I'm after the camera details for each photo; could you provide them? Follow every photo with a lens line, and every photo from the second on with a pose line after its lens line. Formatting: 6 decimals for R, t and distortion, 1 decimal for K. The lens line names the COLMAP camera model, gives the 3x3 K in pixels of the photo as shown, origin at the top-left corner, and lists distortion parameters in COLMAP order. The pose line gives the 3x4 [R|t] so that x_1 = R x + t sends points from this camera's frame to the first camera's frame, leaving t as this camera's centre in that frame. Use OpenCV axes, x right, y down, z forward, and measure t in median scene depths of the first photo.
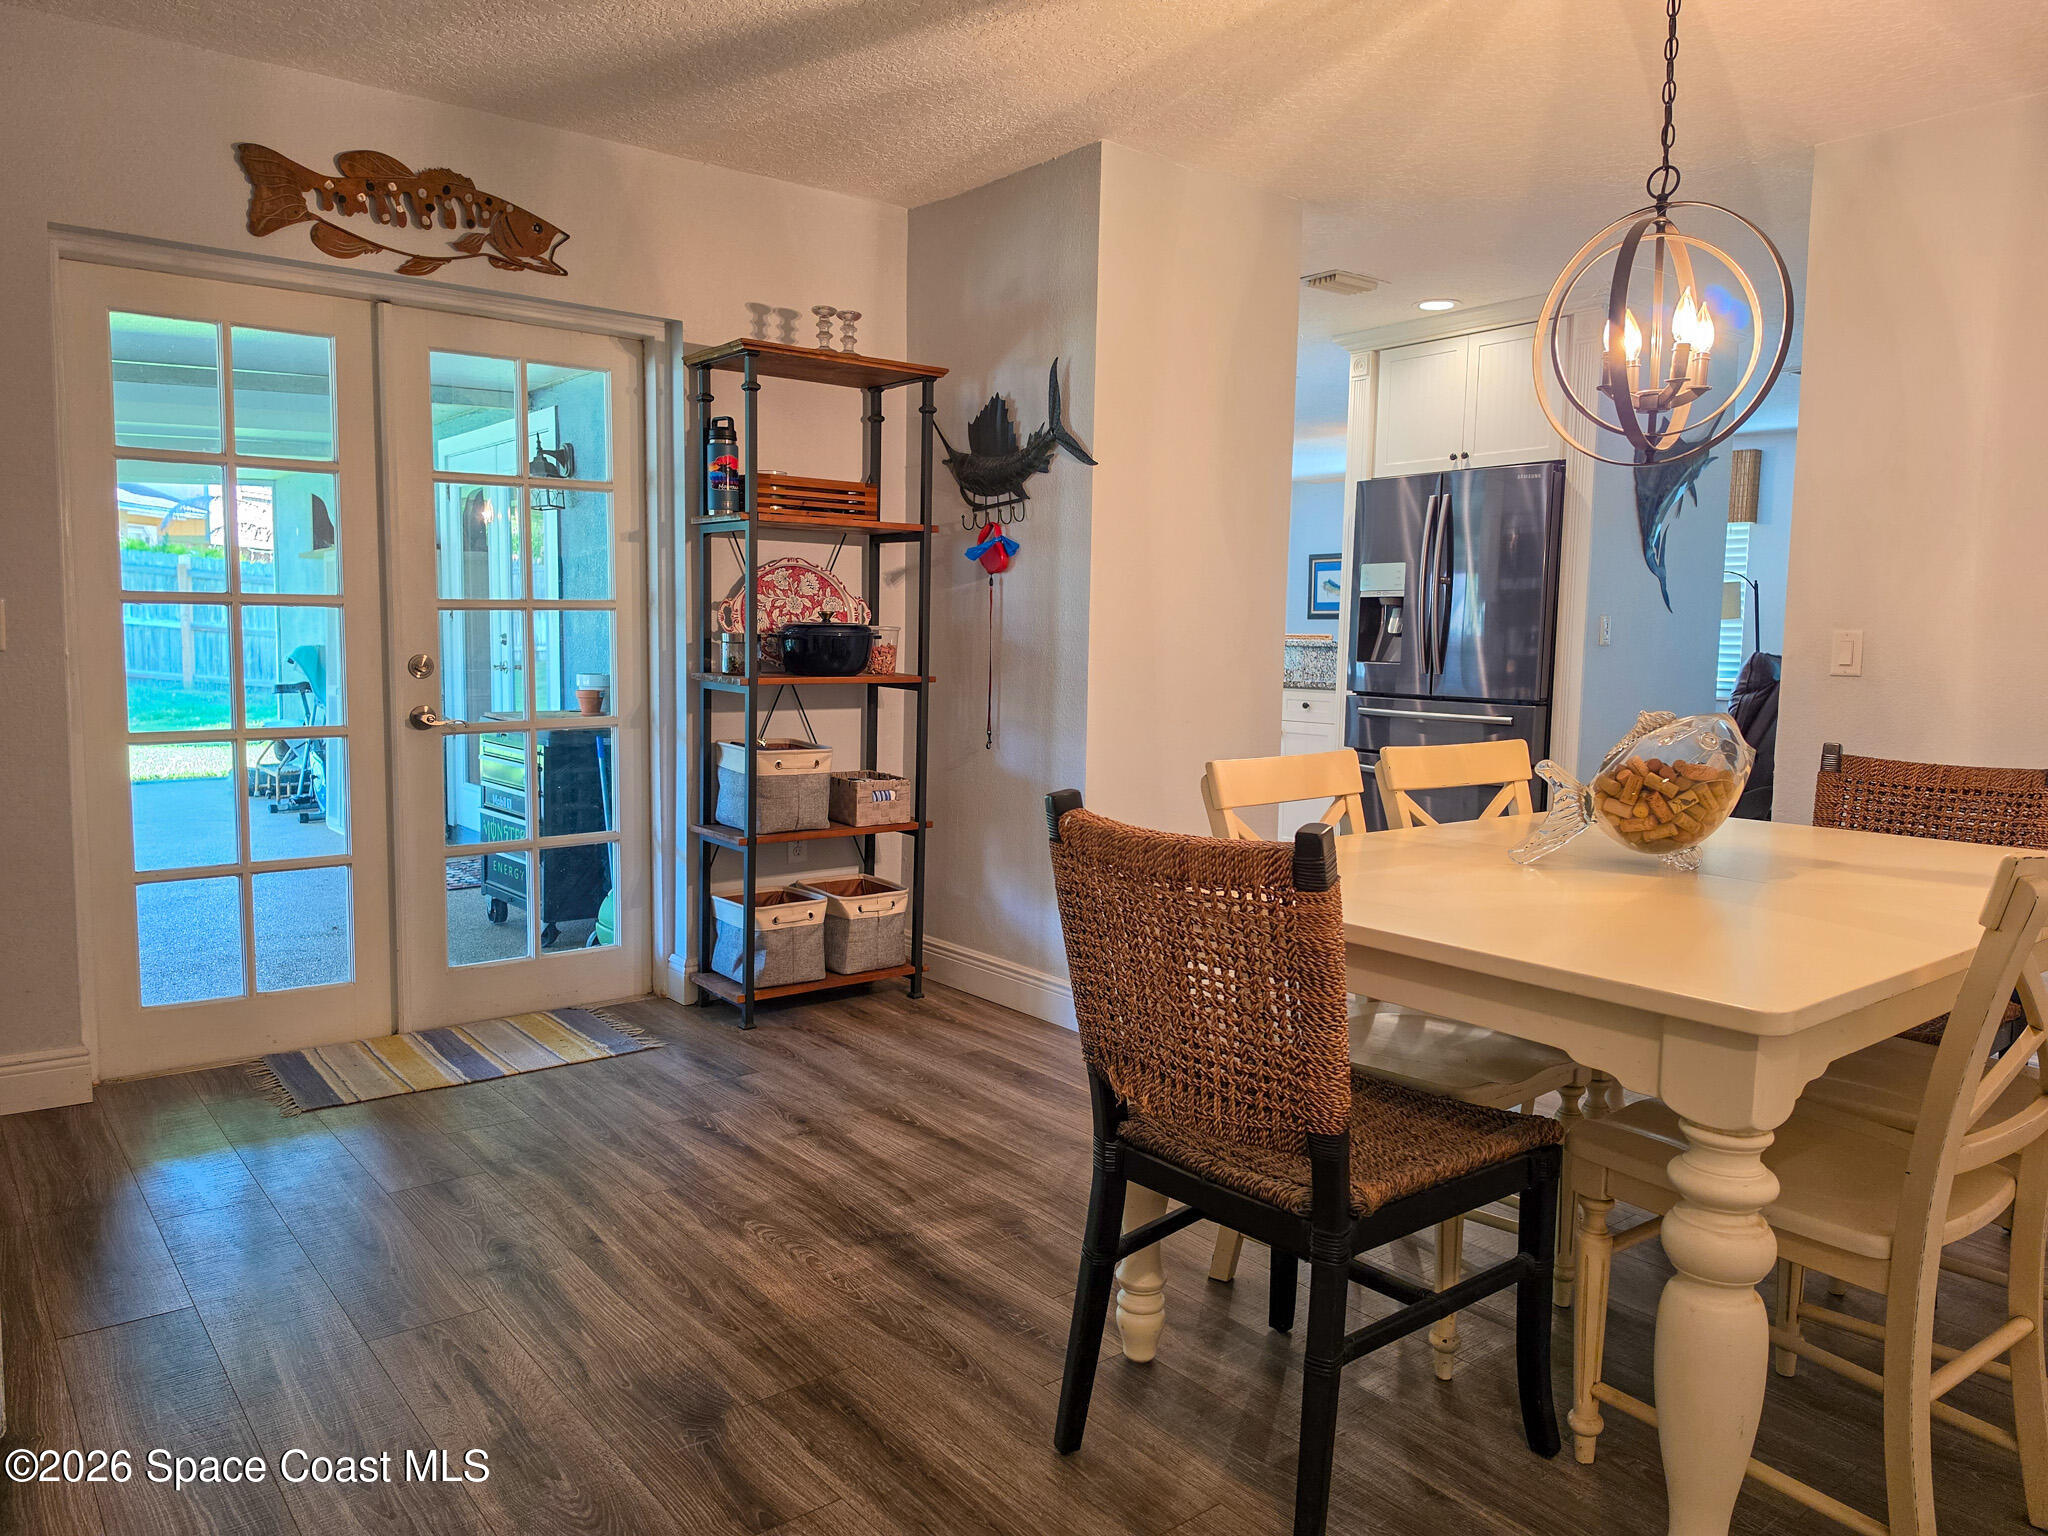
lens RADIAL K [[1414.4, 0, 1020.9], [0, 1414.4, 766.8], [0, 0, 1]] dist [0.057906, -0.078366]
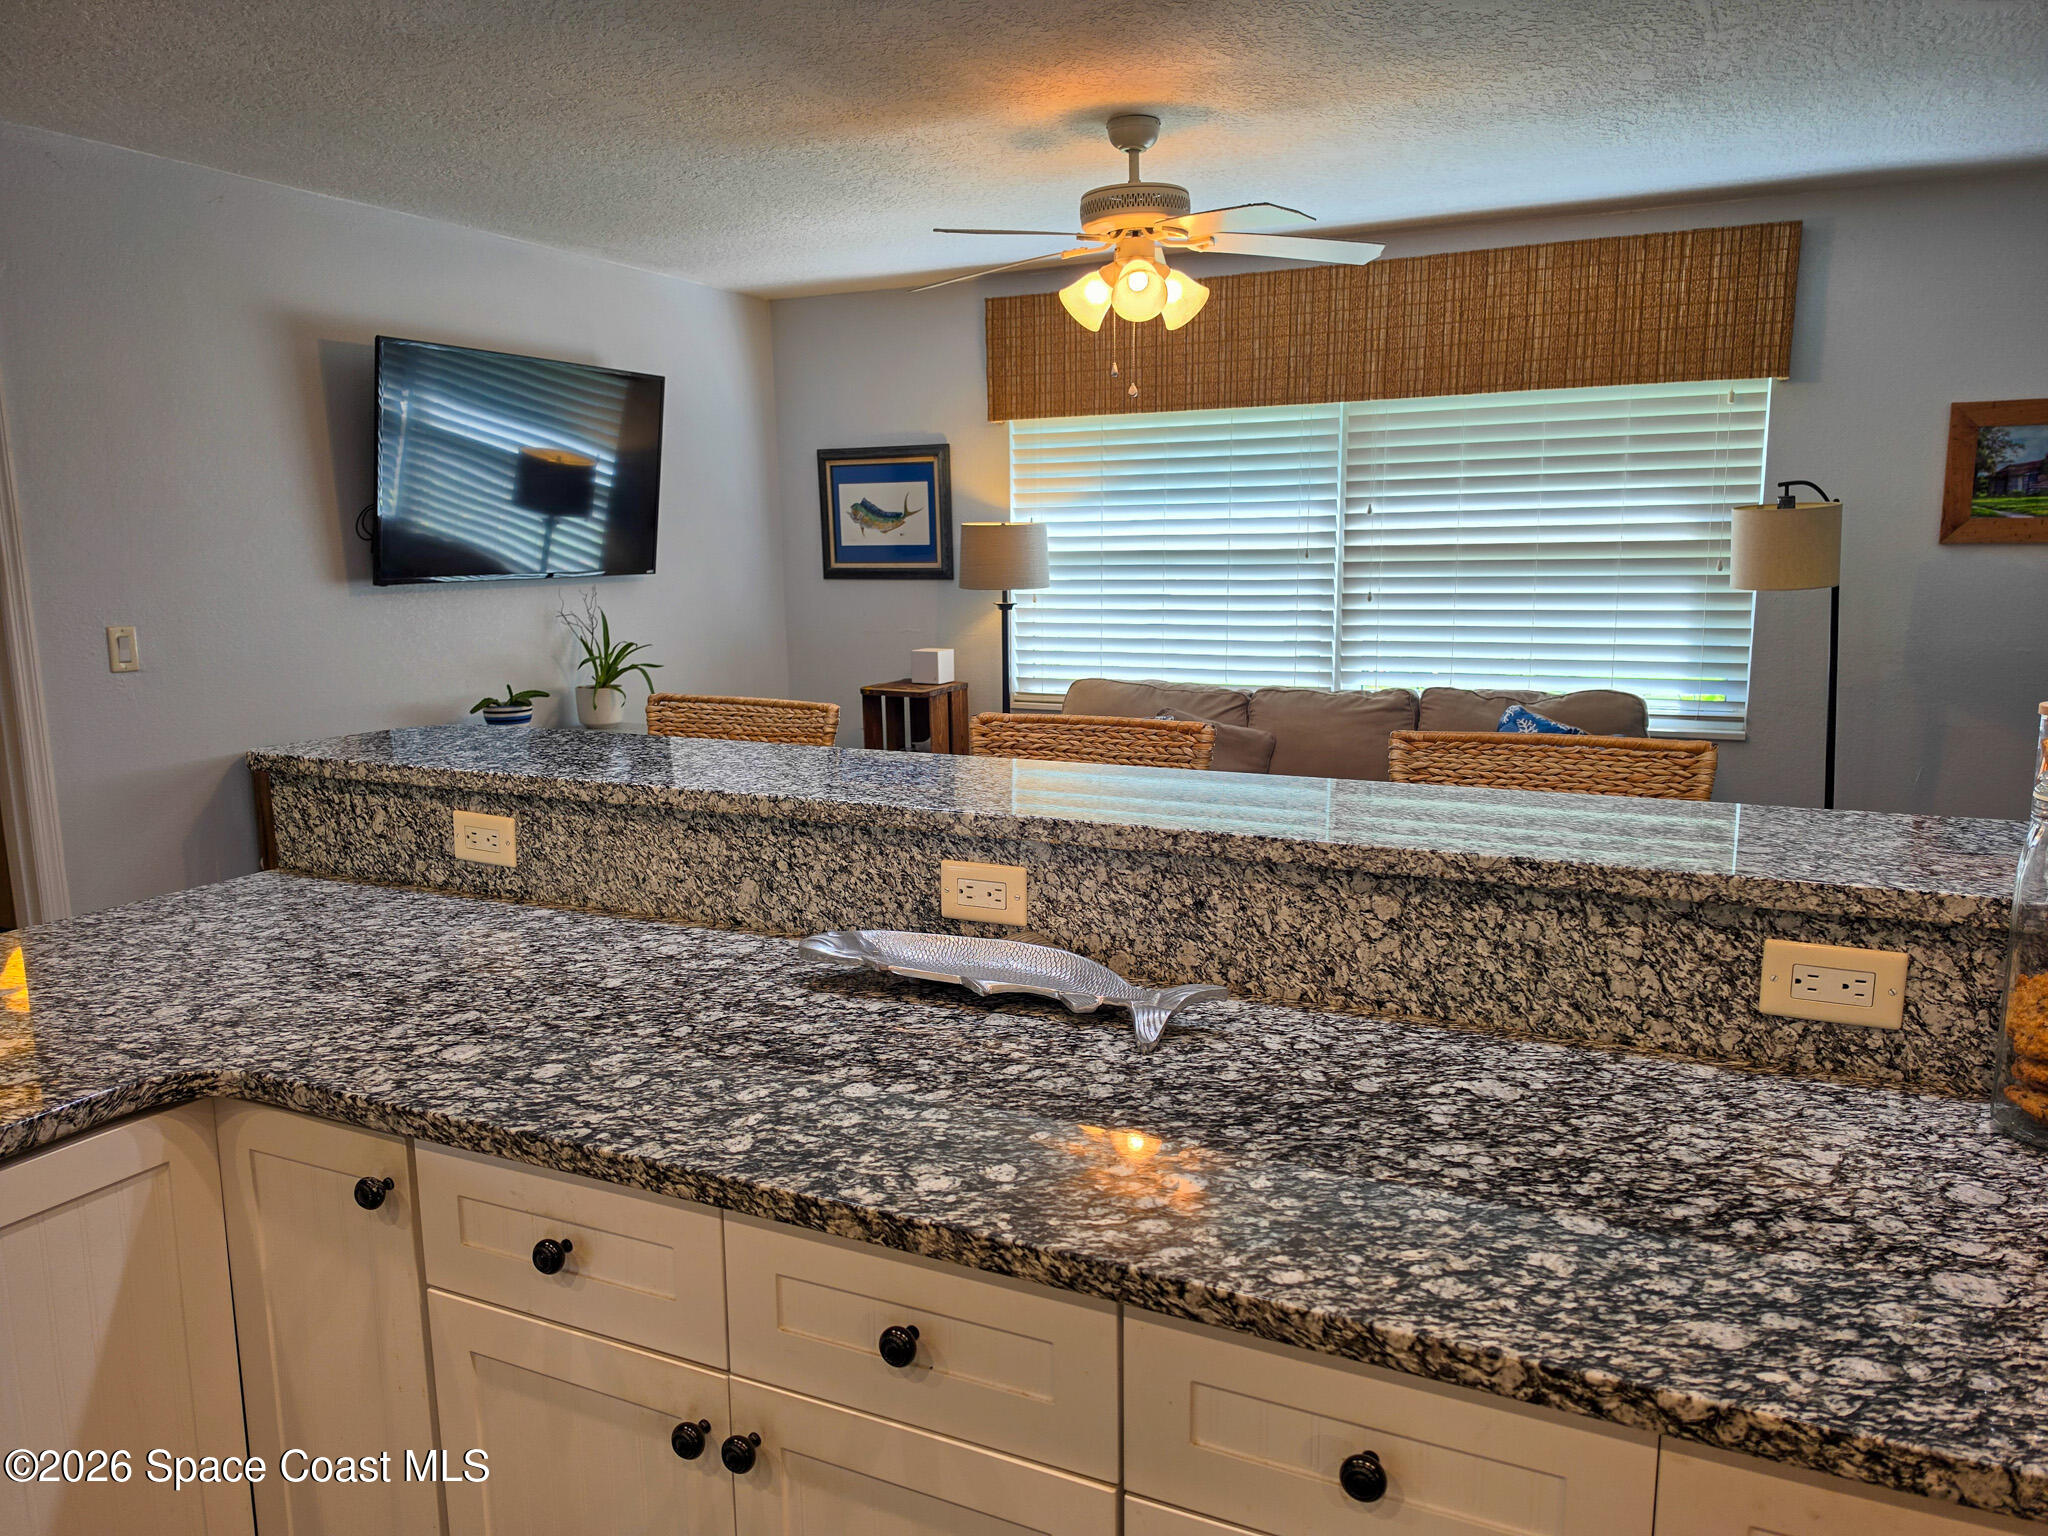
lens RADIAL K [[1414.4, 0, 1020.4], [0, 1414.4, 782.8], [0, 0, 1]] dist [0.057906, -0.078366]
pose [[0.905069, -0.101550, 0.412963, 0.156387], [0.071410, 0.993573, 0.087820, -0.278743], [-0.419227, -0.049994, 0.906504, 1.942435]]
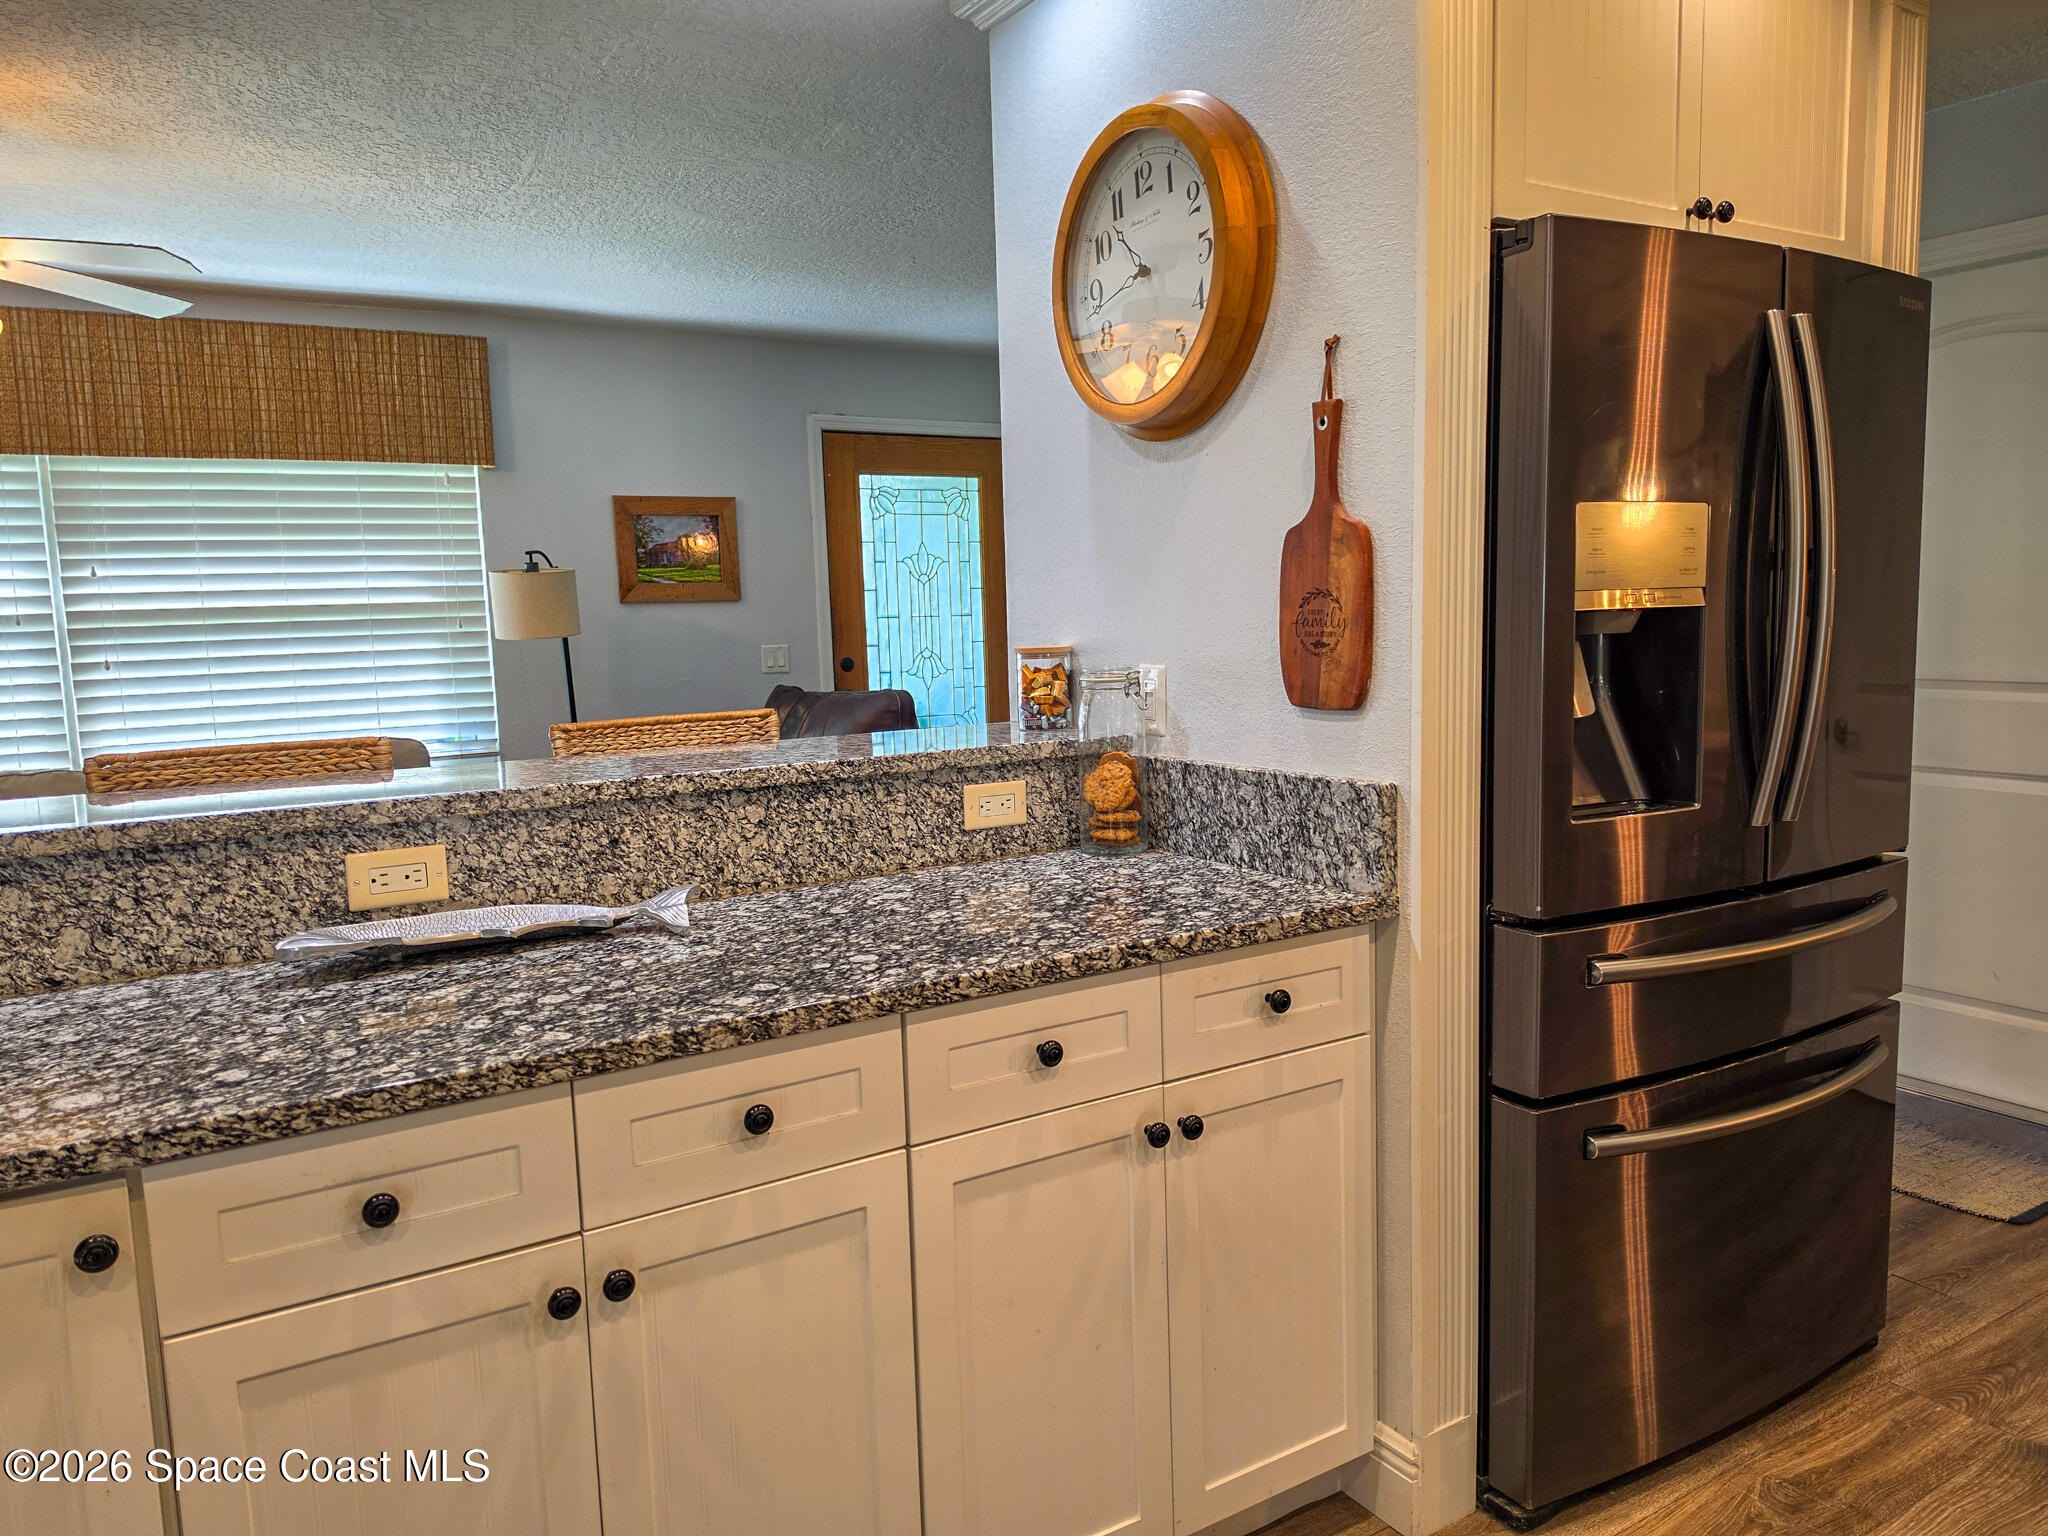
lens RADIAL K [[1414.4, 0, 1031.5], [0, 1414.4, 778.1], [0, 0, 1]] dist [0.057906, -0.078366]
pose [[0.122858, -0.145733, 0.981666, -0.167514], [0.129073, 0.983104, 0.129792, -0.271997], [-0.983995, 0.110761, 0.139593, 2.097534]]
